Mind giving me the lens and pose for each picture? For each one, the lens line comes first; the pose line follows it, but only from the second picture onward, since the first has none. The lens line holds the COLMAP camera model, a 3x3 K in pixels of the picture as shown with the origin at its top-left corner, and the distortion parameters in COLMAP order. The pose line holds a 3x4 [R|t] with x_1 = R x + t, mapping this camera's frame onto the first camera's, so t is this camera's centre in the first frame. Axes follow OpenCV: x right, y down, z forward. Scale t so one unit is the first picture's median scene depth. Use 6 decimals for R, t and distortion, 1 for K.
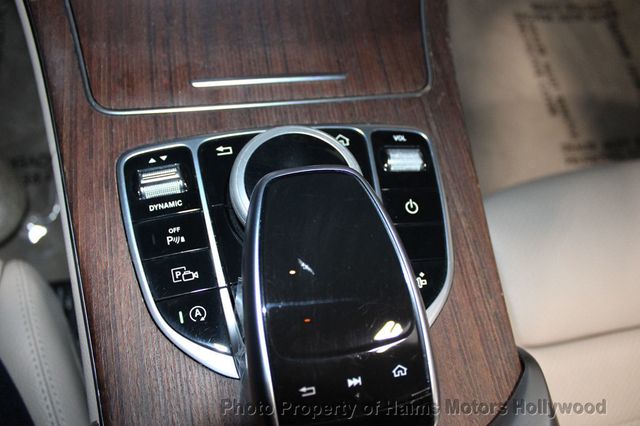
lens RADIAL K [[531.9, 0, 318.2], [0, 531.9, 213.6], [0, 0, 1]] dist [-0.156044, 0.137416]
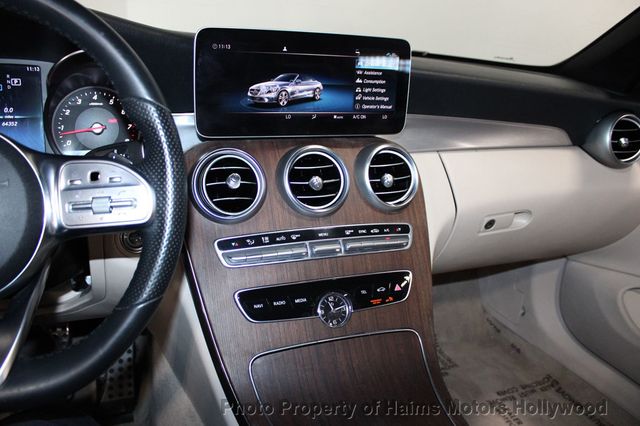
lens RADIAL K [[531.9, 0, 313.5], [0, 531.9, 215.5], [0, 0, 1]] dist [-0.156044, 0.137416]
pose [[0.975235, -0.188749, 0.115281, -0.398174], [0.212814, 0.658919, -0.721482, 0.521954], [0.060218, 0.728148, 0.682770, -0.962467]]
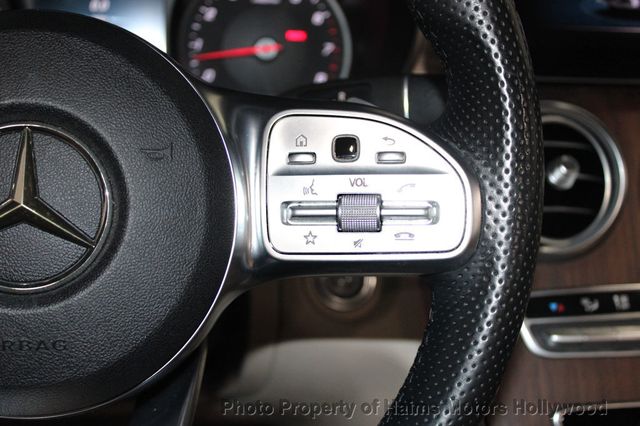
lens RADIAL K [[959.0, 0, 317.7], [0, 959.0, 213.8], [0, 0, 1]] dist [-0.028821, 0.000000]
pose [[0.988868, -0.125416, -0.080069, -0.776643], [0.021602, 0.653417, -0.756690, 0.222109], [0.147219, 0.746537, 0.648852, -0.804291]]
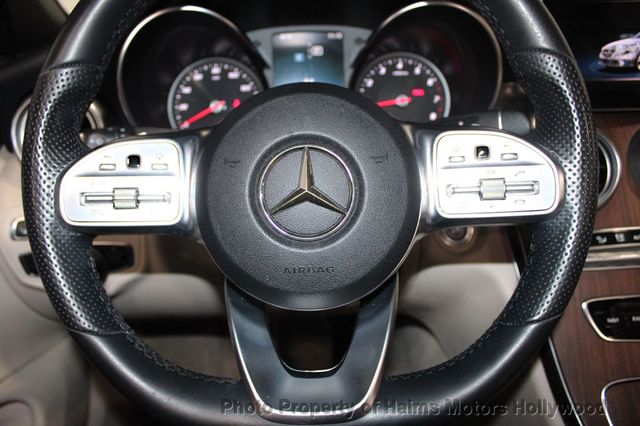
lens RADIAL K [[531.9, 0, 321.1], [0, 531.9, 209.9], [0, 0, 1]] dist [-0.156044, 0.137416]
pose [[0.964630, -0.155249, -0.213041, -0.952322], [-0.055005, 0.671845, -0.738647, 0.201020], [0.257805, 0.724239, 0.639542, -0.806941]]
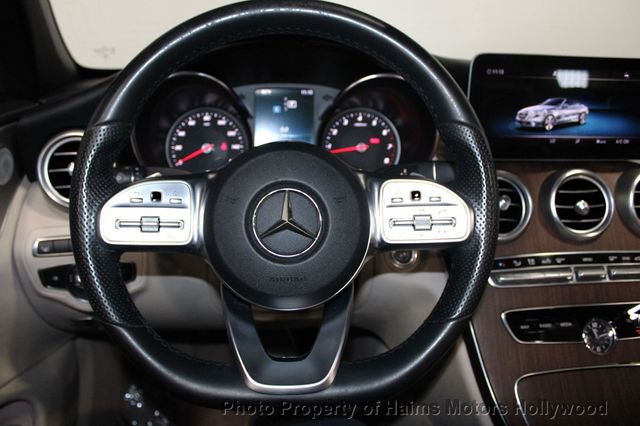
lens RADIAL K [[531.9, 0, 321.6], [0, 531.9, 210.5], [0, 0, 1]] dist [-0.156044, 0.137416]
pose [[0.979389, -0.146735, -0.138802, -0.896525], [-0.015145, 0.631912, -0.774892, 0.524423], [0.201414, 0.761023, 0.616665, -1.086093]]
